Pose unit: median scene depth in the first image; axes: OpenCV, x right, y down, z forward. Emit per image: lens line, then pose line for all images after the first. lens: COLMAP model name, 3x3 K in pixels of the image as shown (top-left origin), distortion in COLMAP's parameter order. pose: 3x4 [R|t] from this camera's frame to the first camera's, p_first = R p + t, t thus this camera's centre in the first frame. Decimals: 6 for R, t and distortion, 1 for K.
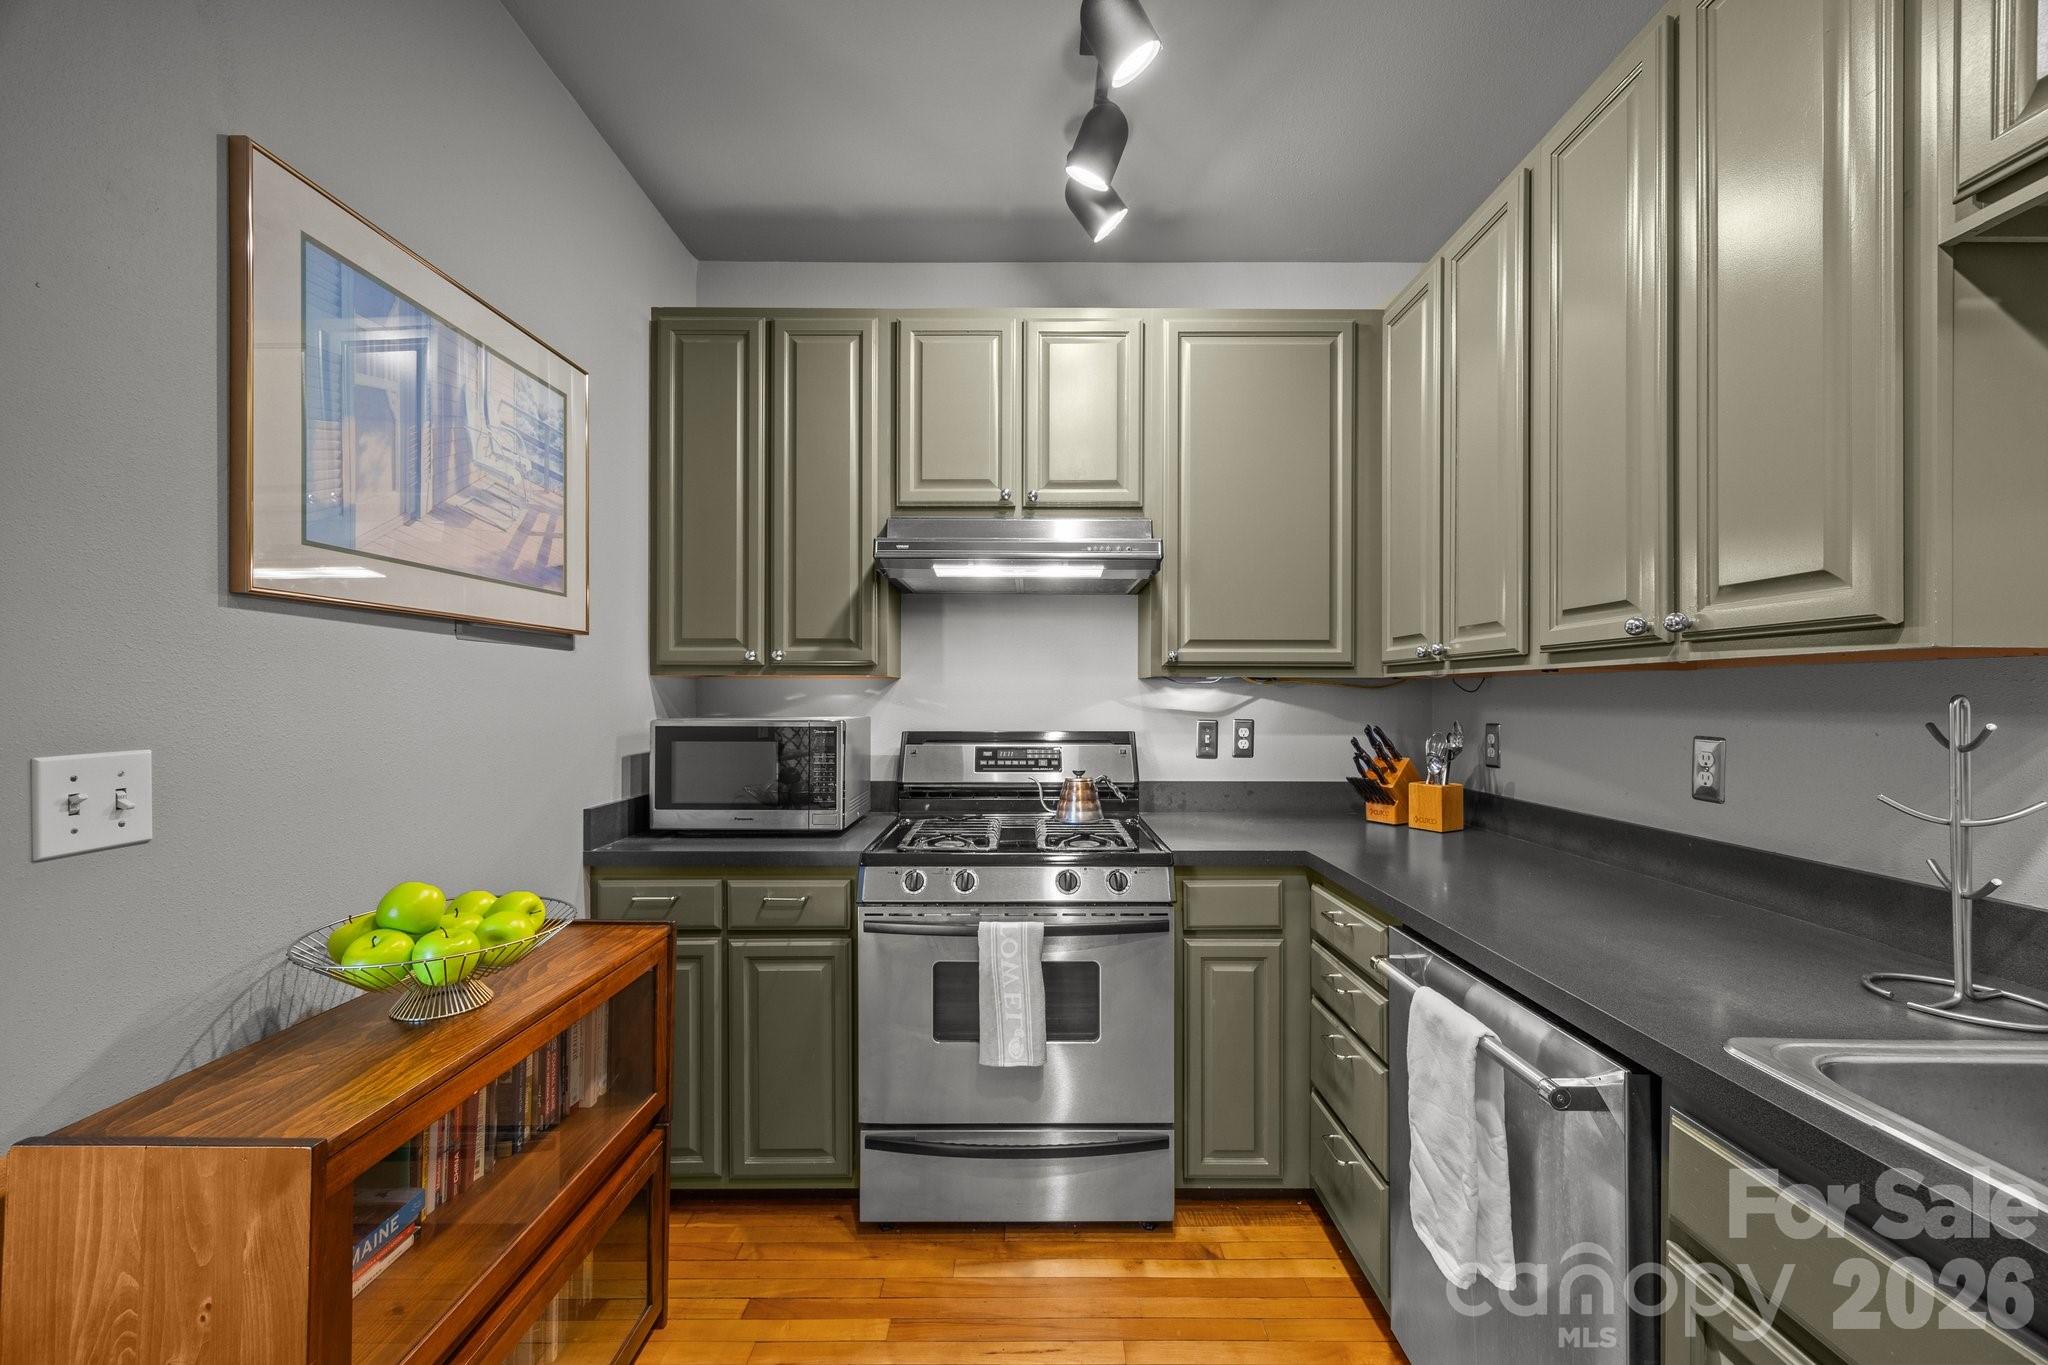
lens RADIAL K [[779.1, 0, 1027.1], [0, 779.1, 693.5], [0, 0, 1]] dist [0.000668, -0.000091]
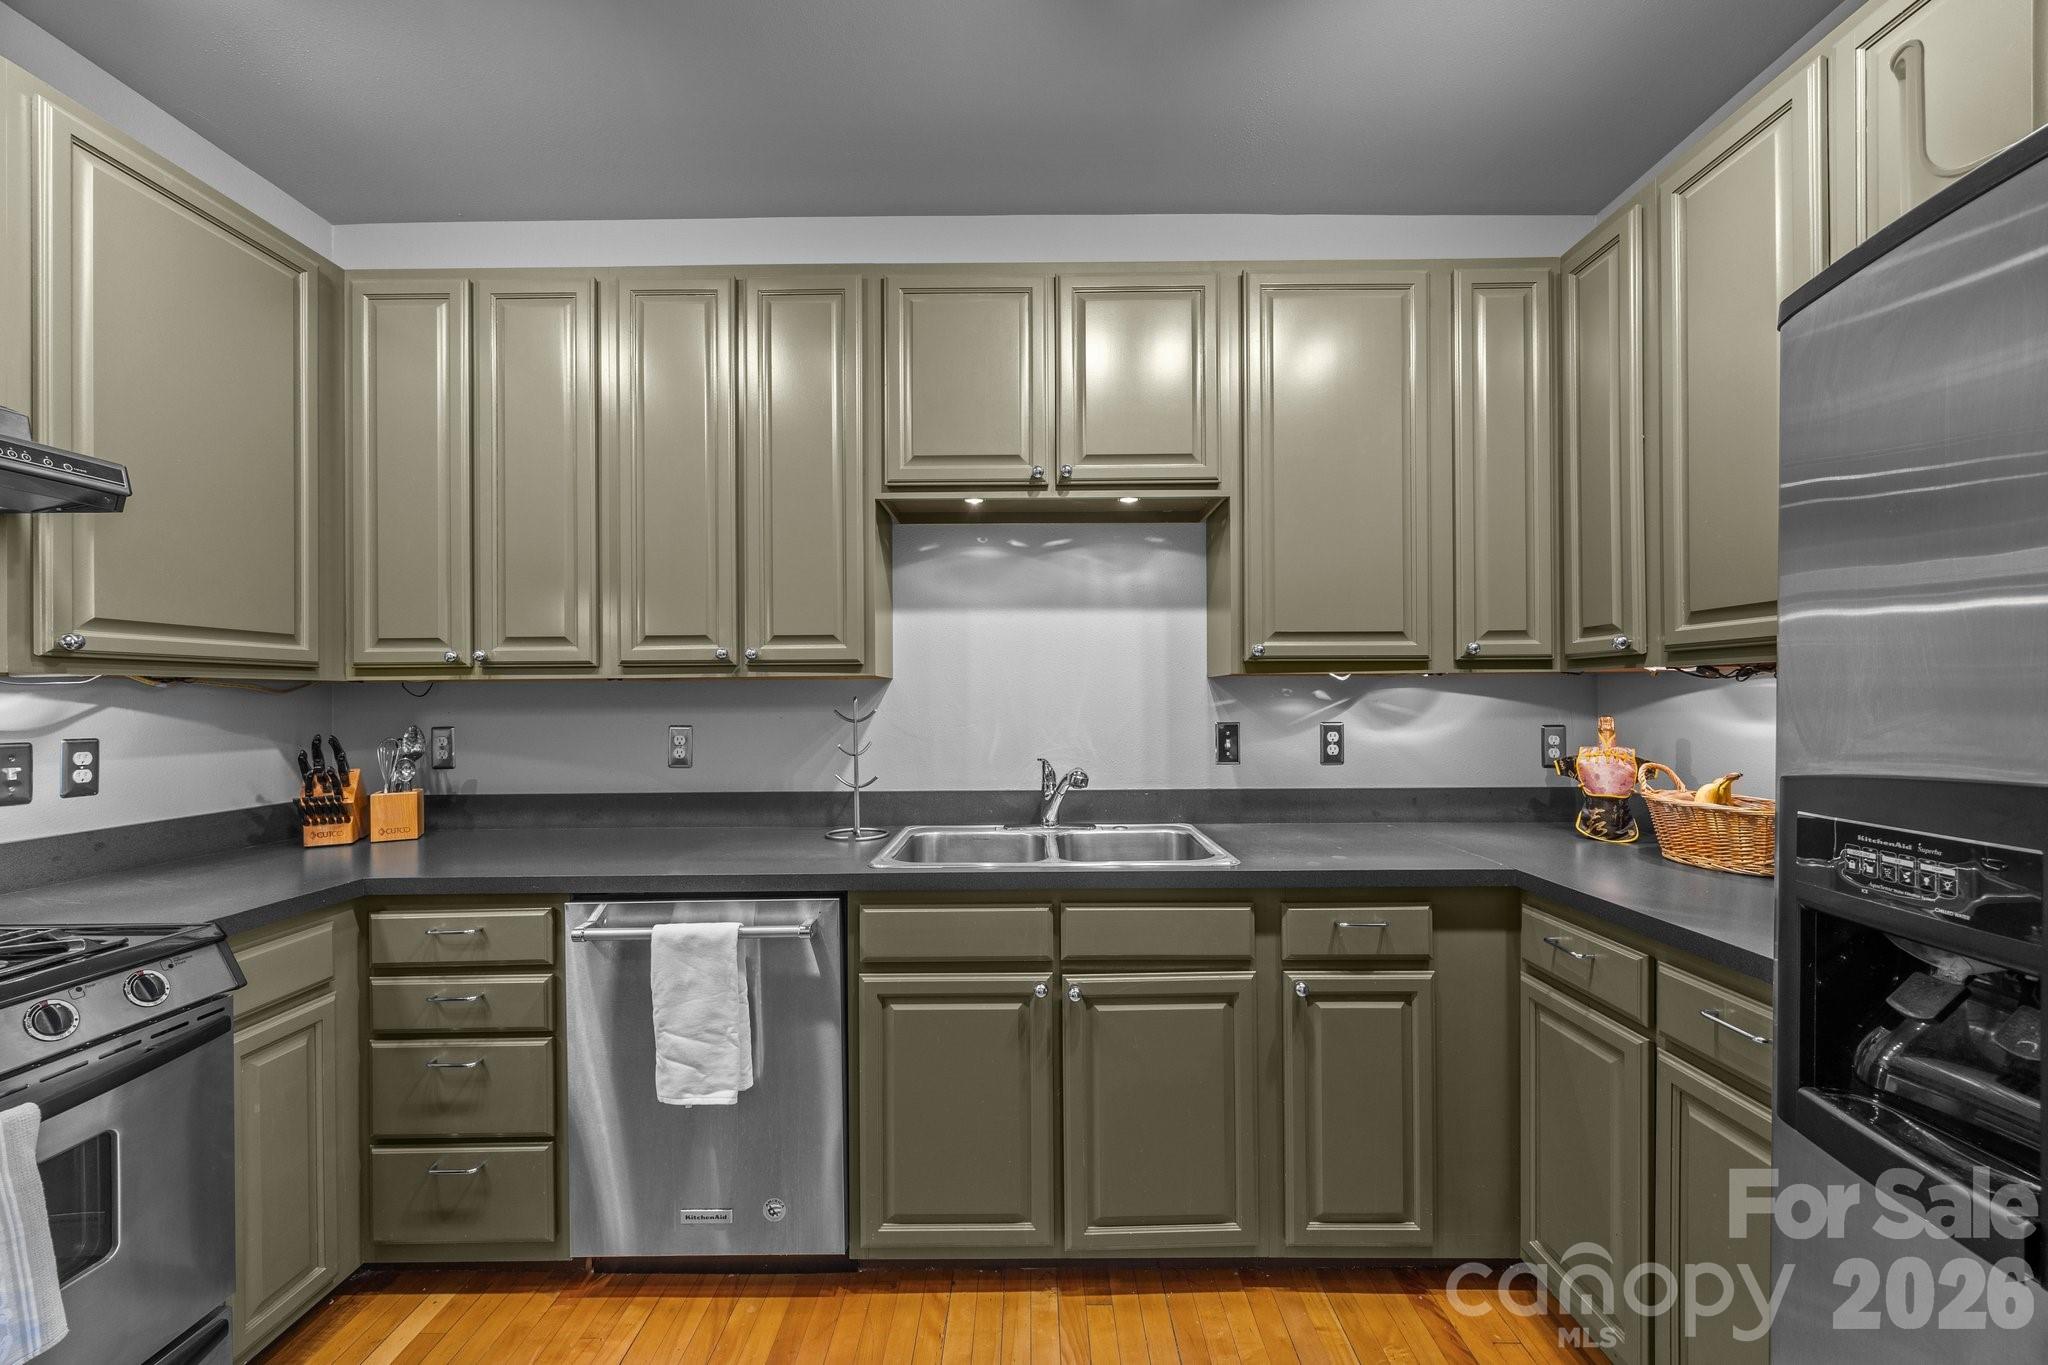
lens RADIAL K [[779.1, 0, 1027.1], [0, 779.1, 691.6], [0, 0, 1]] dist [0.000668, -0.000091]
pose [[0.002571, 0.003609, 0.999990, -0.440963], [0.007005, 0.999969, -0.003627, 0.000778], [-0.999972, 0.007014, 0.002546, 0.215484]]
